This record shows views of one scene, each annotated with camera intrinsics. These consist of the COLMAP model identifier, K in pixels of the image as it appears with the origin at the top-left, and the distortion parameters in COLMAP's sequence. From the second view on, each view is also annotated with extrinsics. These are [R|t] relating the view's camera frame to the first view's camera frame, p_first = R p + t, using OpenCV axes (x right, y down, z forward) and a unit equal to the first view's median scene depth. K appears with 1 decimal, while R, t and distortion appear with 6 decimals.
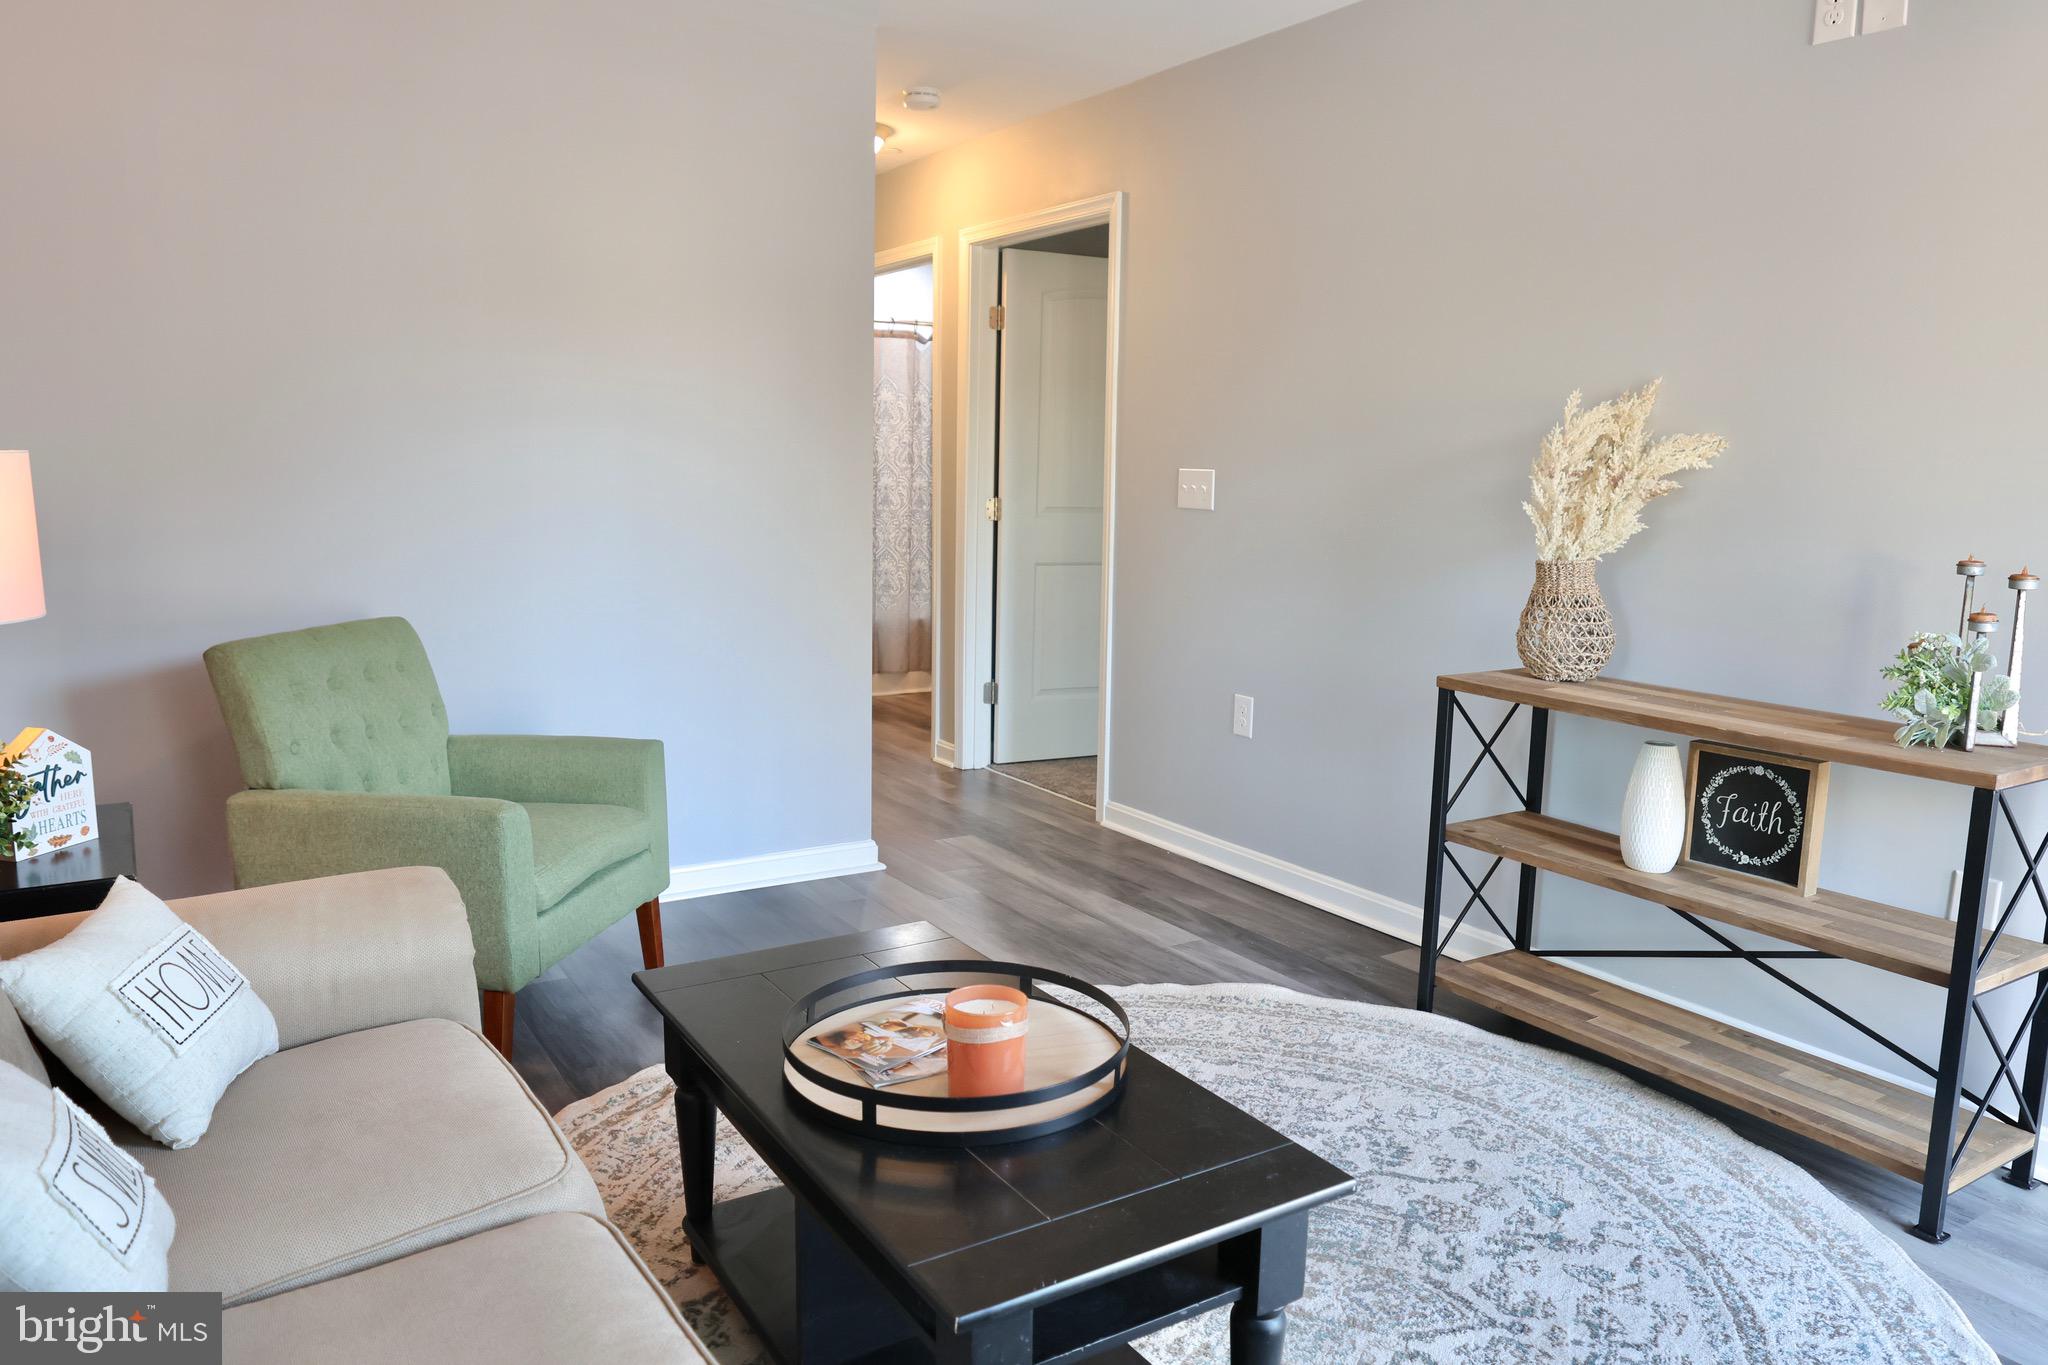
lens RADIAL K [[1426.5, 0, 1027.2], [0, 1426.5, 670.1], [0, 0, 1]] dist [-0.053507, 0.027943]
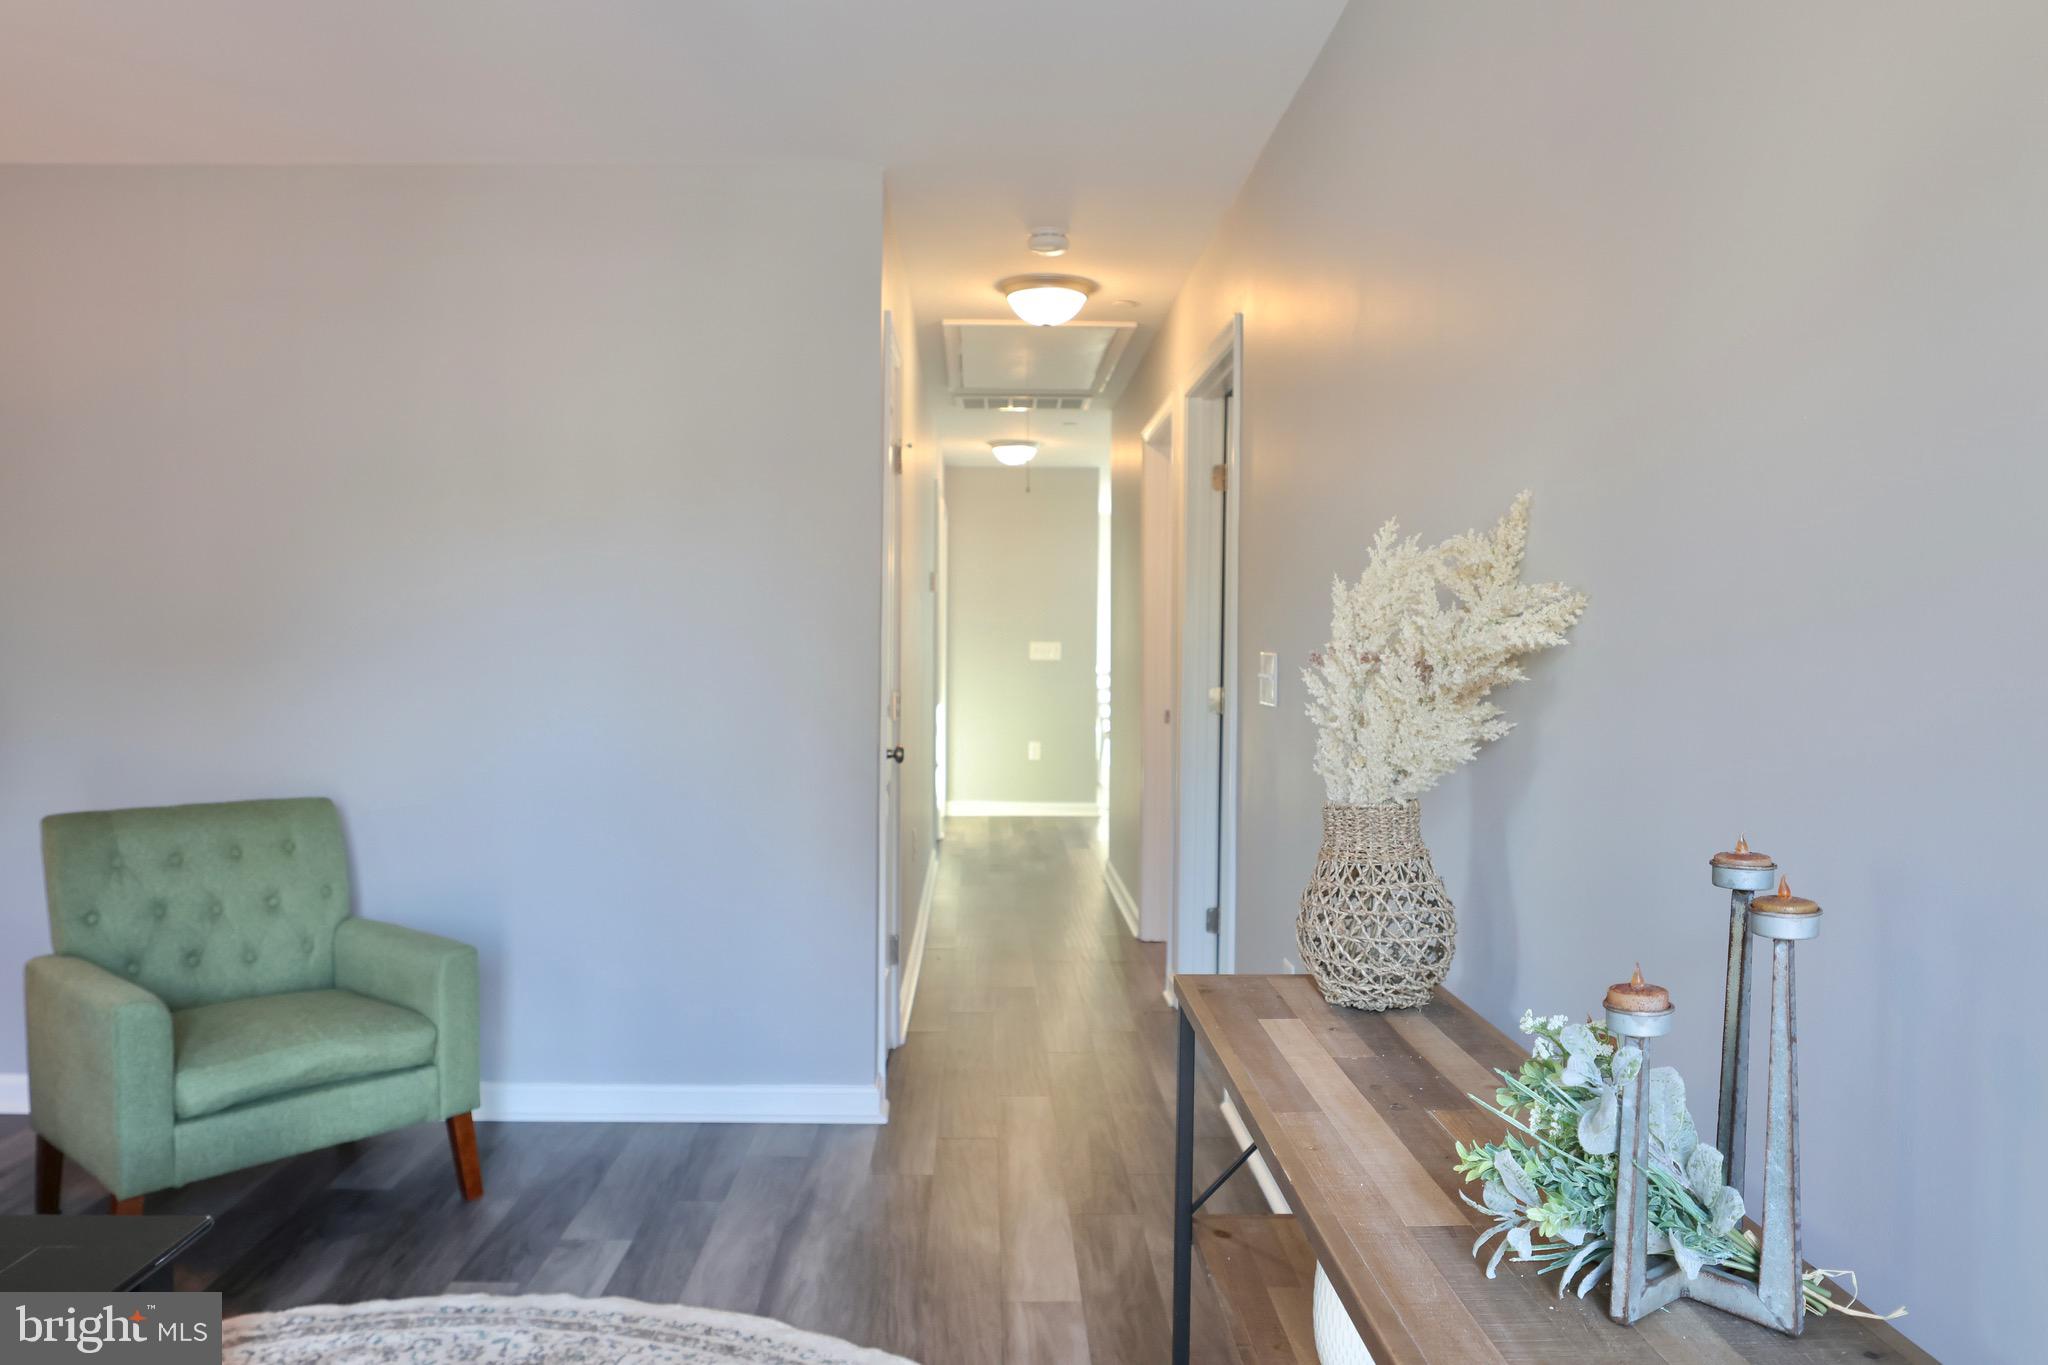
lens RADIAL K [[1425.5, 0, 1016.0], [0, 1425.5, 681.8], [0, 0, 1]] dist [-0.048868, 0.023172]
pose [[0.857078, 0.007099, -0.515138, 0.570912], [-0.069126, 0.992448, -0.101335, -0.057825], [0.510528, 0.122461, 0.851096, 0.418045]]
